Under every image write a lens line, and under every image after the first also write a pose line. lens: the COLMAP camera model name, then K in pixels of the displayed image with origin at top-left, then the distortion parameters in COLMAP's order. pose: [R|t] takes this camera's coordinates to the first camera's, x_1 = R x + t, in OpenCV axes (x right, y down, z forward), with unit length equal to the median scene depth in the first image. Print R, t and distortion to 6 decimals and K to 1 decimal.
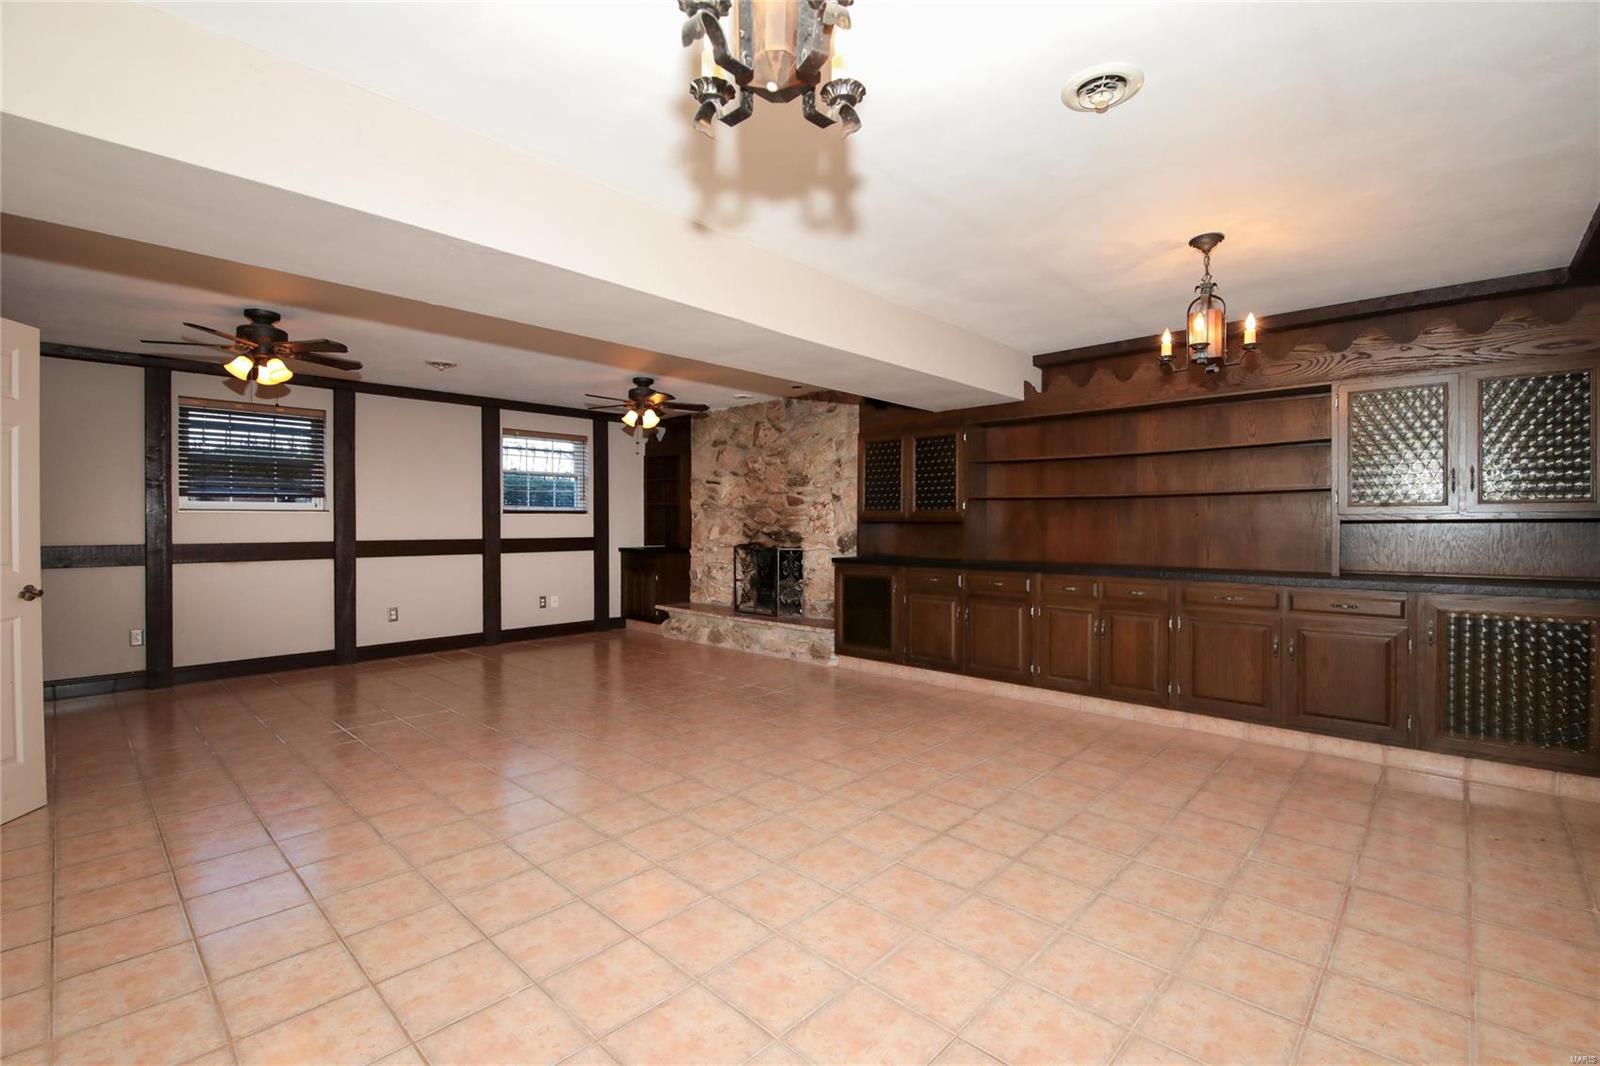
lens RADIAL K [[722.4, 0, 799.3], [0, 722.4, 531.5], [0, 0, 1]] dist [-0.001722, -0.001824]
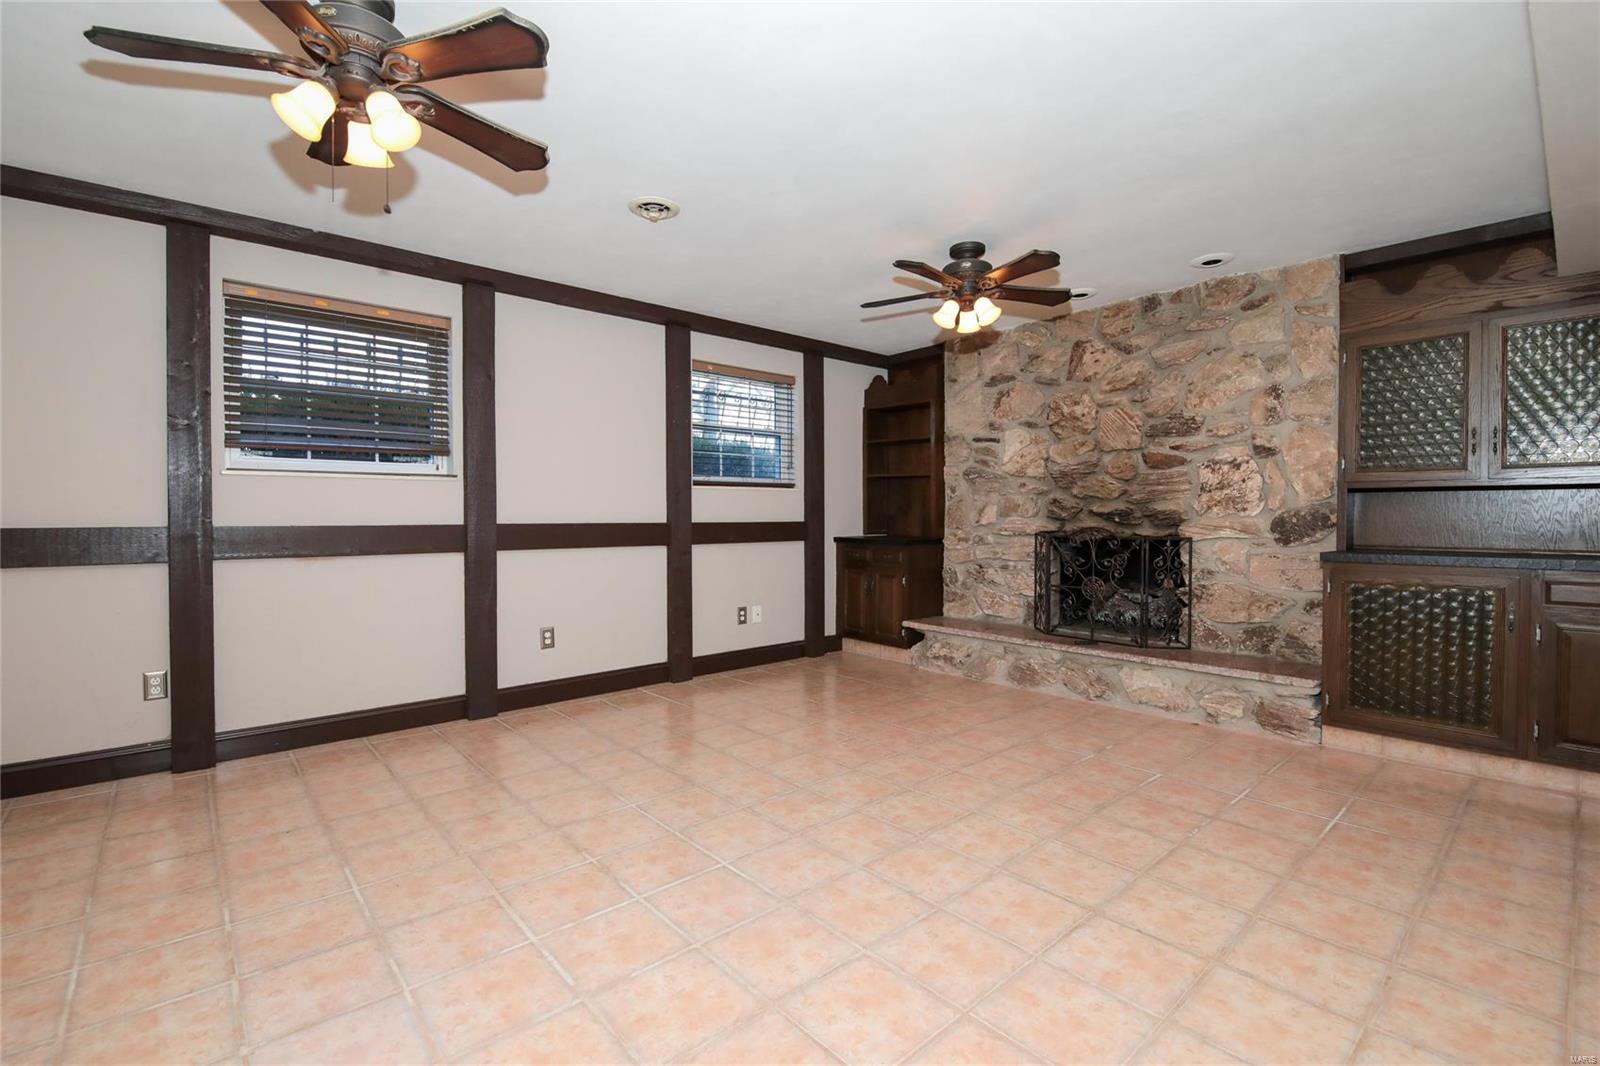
lens RADIAL K [[722.4, 0, 801.6], [0, 722.4, 528.4], [0, 0, 1]] dist [-0.001722, -0.001824]
pose [[0.996127, -0.000752, -0.087922, -0.251115], [0.001143, 0.999990, 0.004388, 0.012356], [0.087918, -0.004471, 0.996118, 0.337844]]
